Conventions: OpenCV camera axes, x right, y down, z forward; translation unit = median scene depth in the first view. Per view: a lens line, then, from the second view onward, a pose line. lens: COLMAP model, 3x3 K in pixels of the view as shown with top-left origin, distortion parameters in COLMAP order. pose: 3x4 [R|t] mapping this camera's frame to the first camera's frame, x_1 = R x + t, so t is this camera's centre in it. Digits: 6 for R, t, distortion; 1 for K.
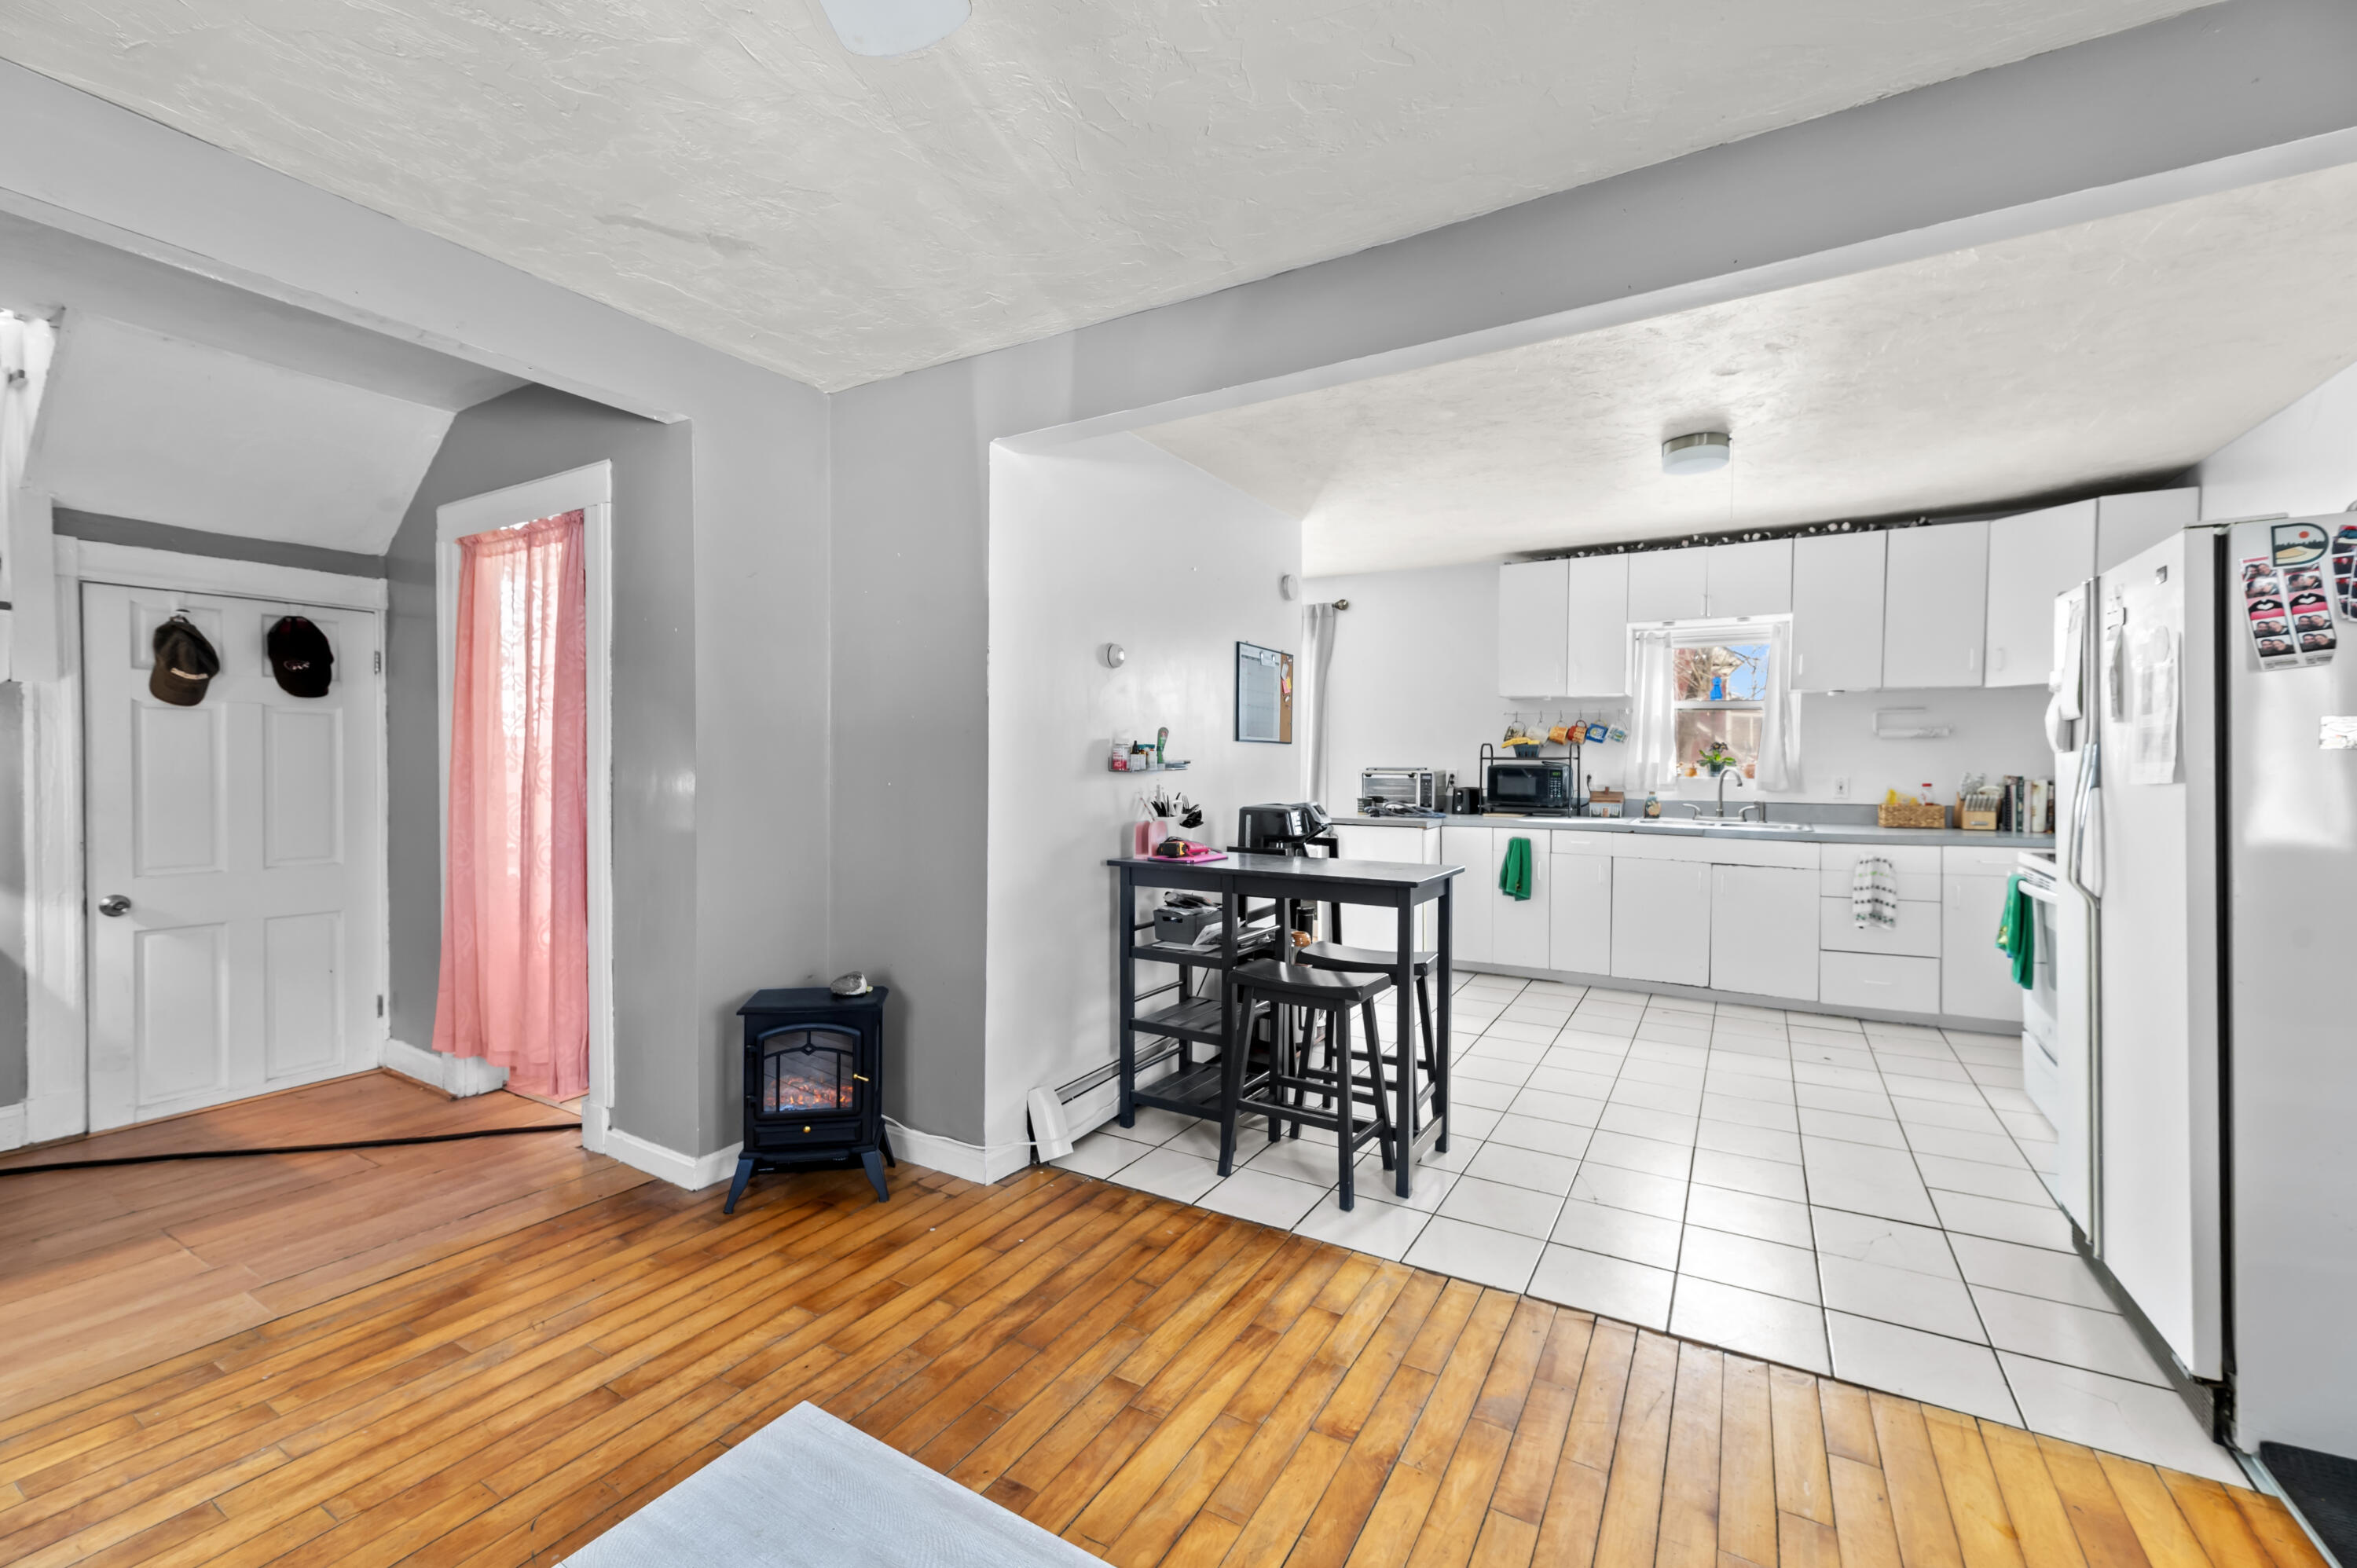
lens RADIAL K [[962.8, 0, 1178.5], [0, 962.8, 784.0], [0, 0, 1]] dist [0.000096, 0.000032]
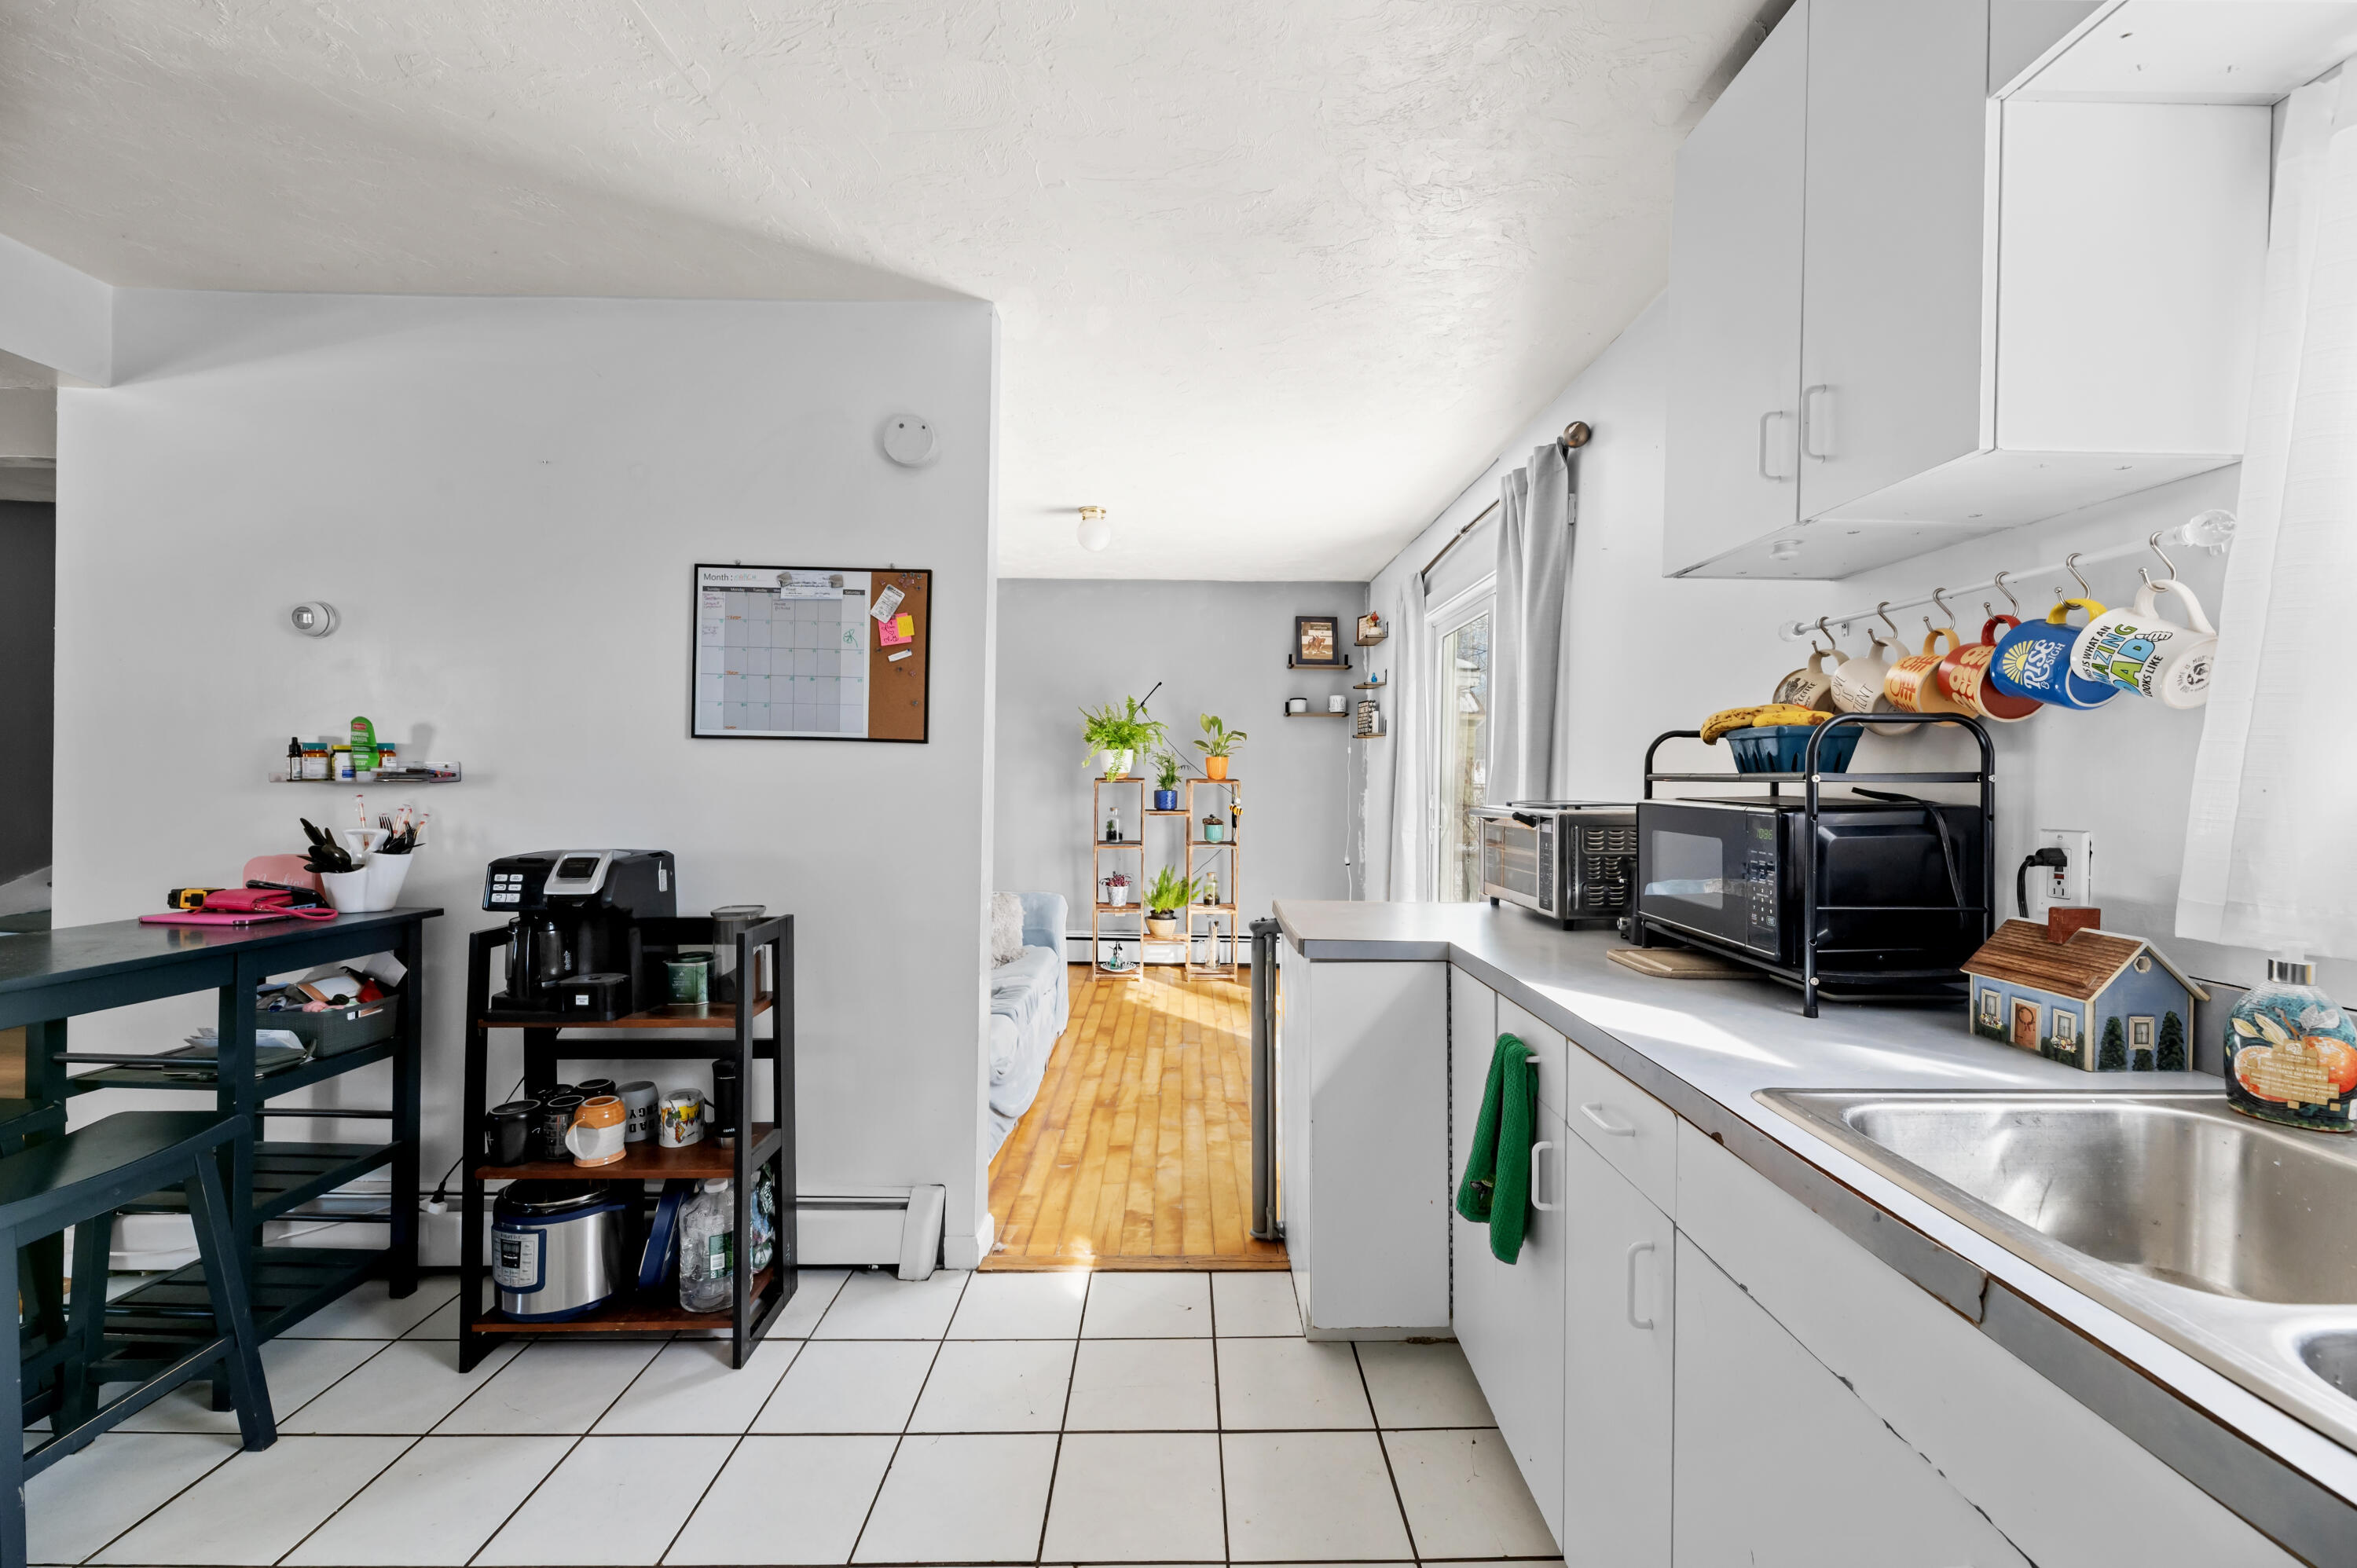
lens RADIAL K [[962.8, 0, 1178.5], [0, 962.8, 784.0], [0, 0, 1]] dist [0.000096, 0.000032]
pose [[0.512387, 0.007316, -0.858723, 0.551891], [-0.034576, 0.999329, -0.012117, -0.015849], [0.858058, 0.035899, 0.512296, 0.751817]]
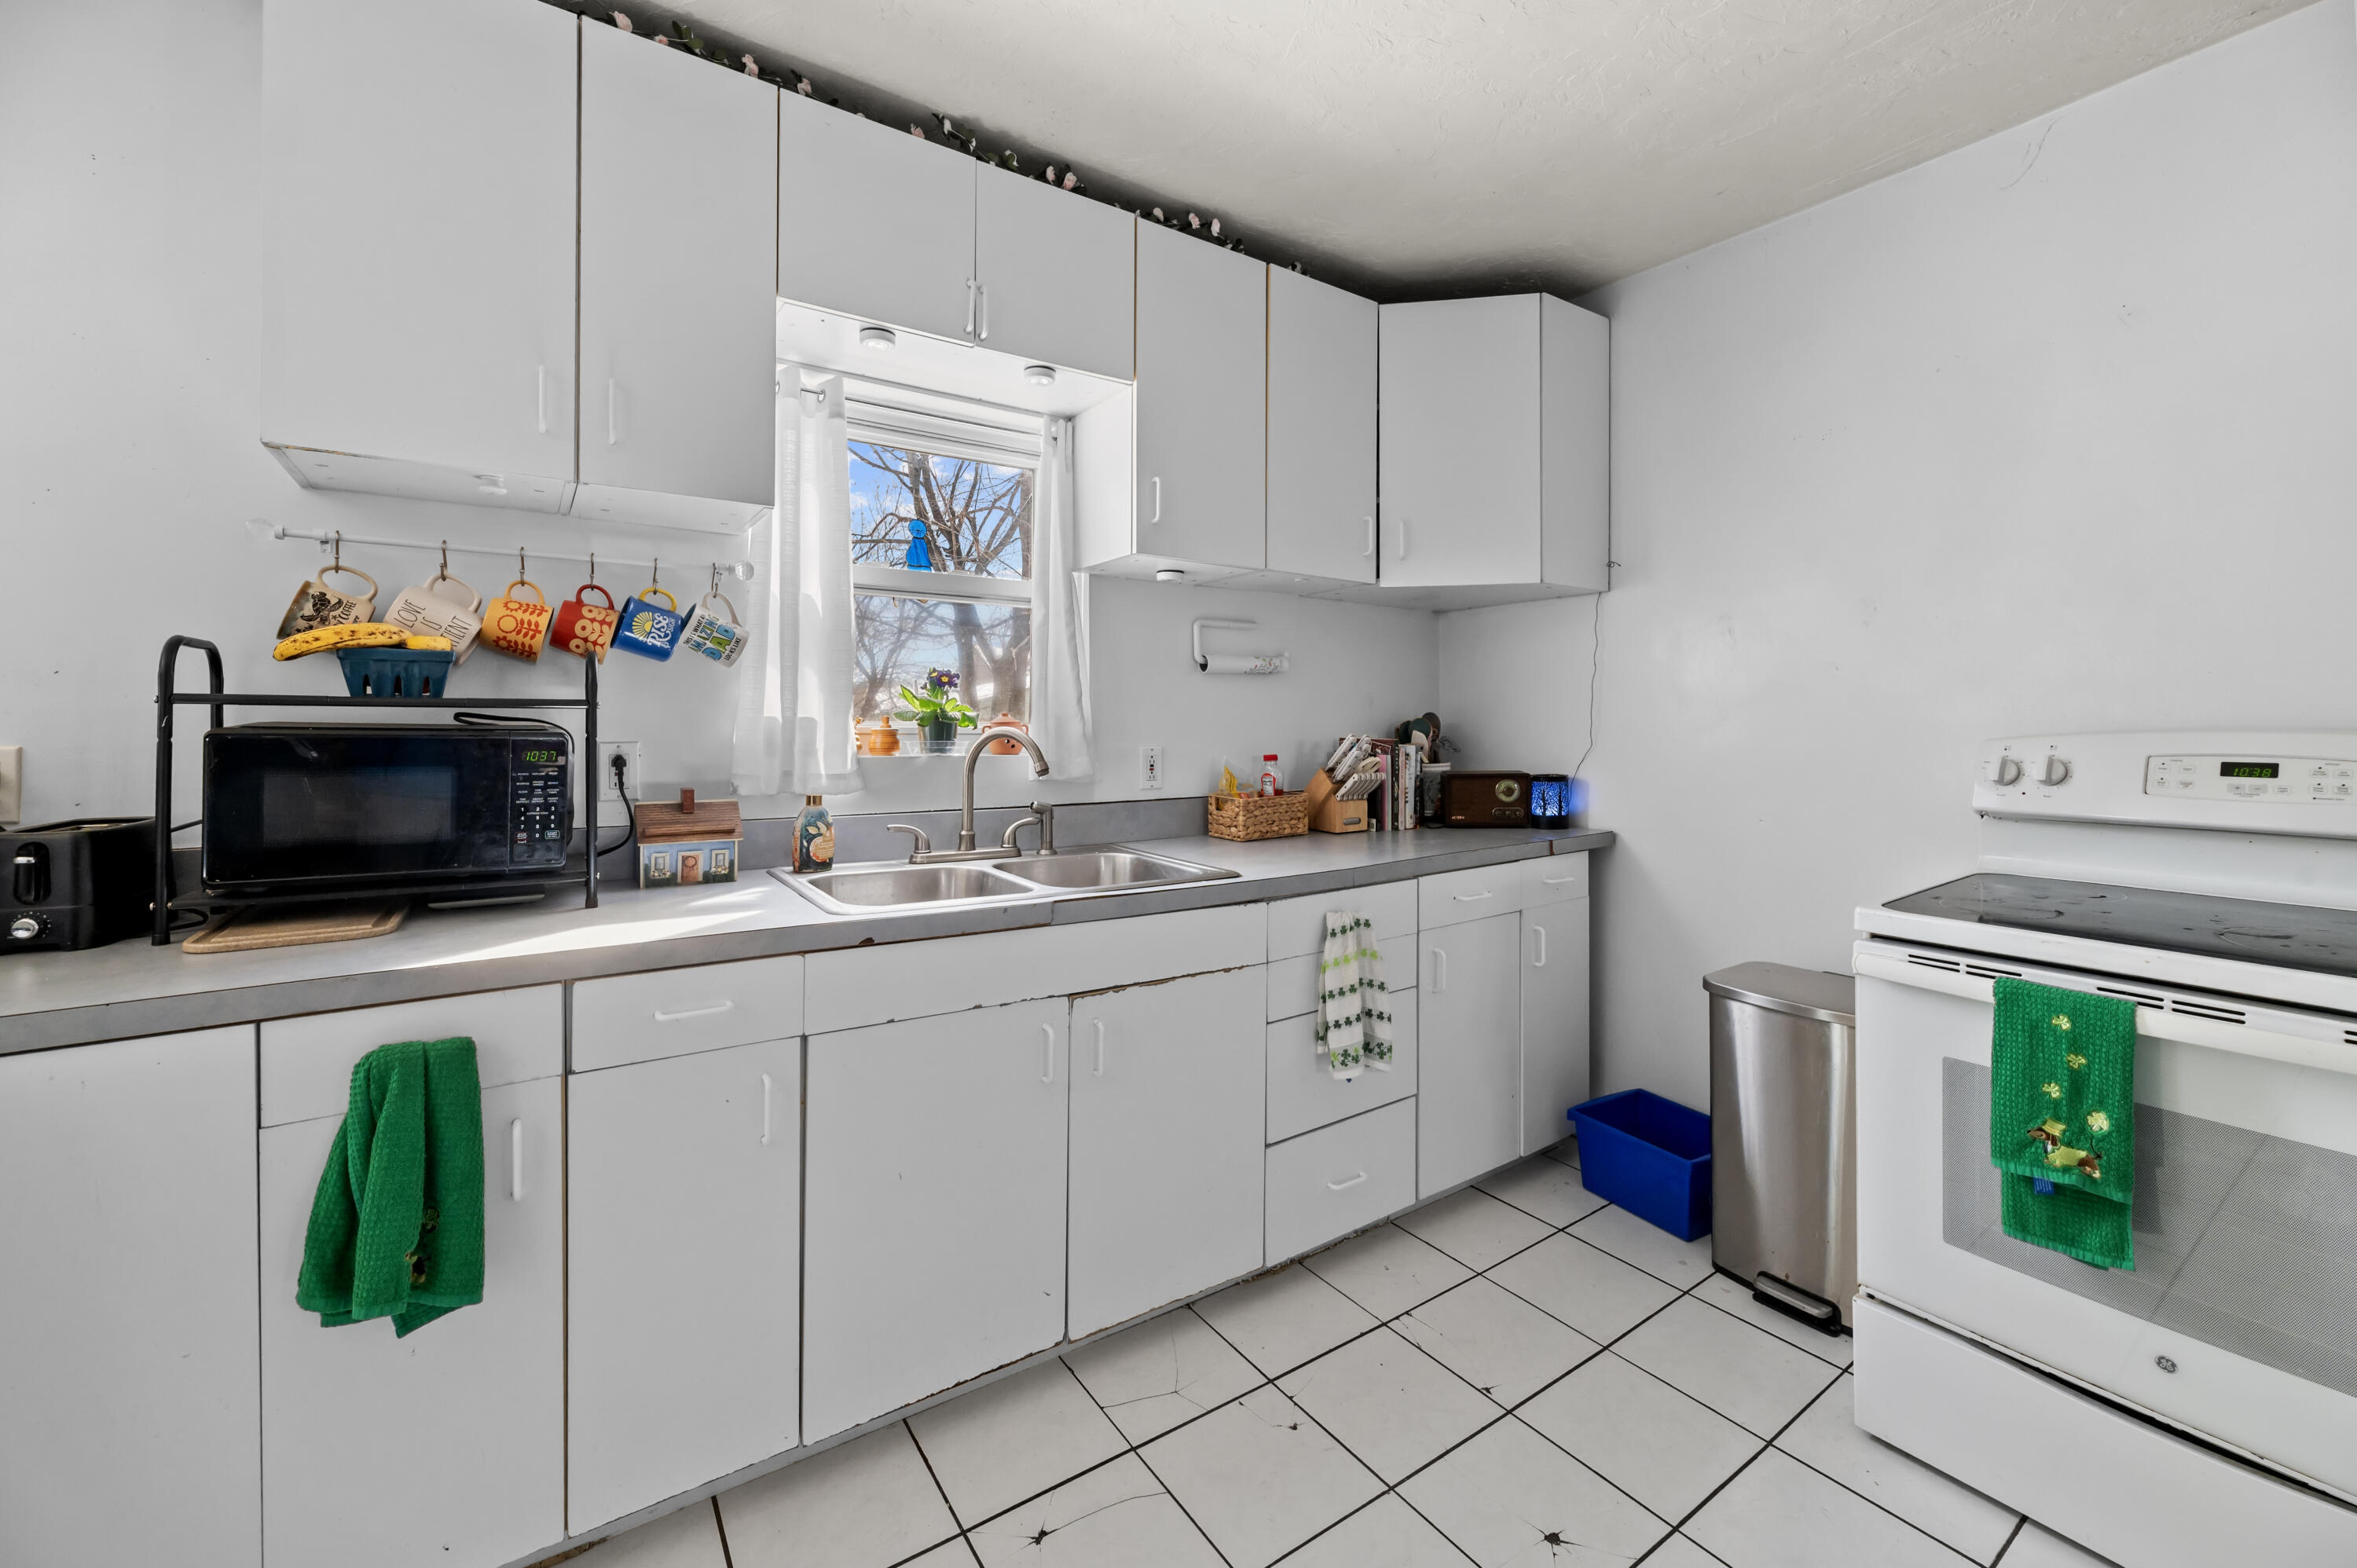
lens RADIAL K [[946.5, 0, 1176.5], [0, 946.5, 727.7], [0, 0, 1]] dist [0.000371, 0.000009]
pose [[0.415741, -0.004730, 0.909471, 0.225275], [0.022871, 0.999725, -0.005256, -0.013582], [-0.909196, 0.022986, 0.415734, 0.738144]]
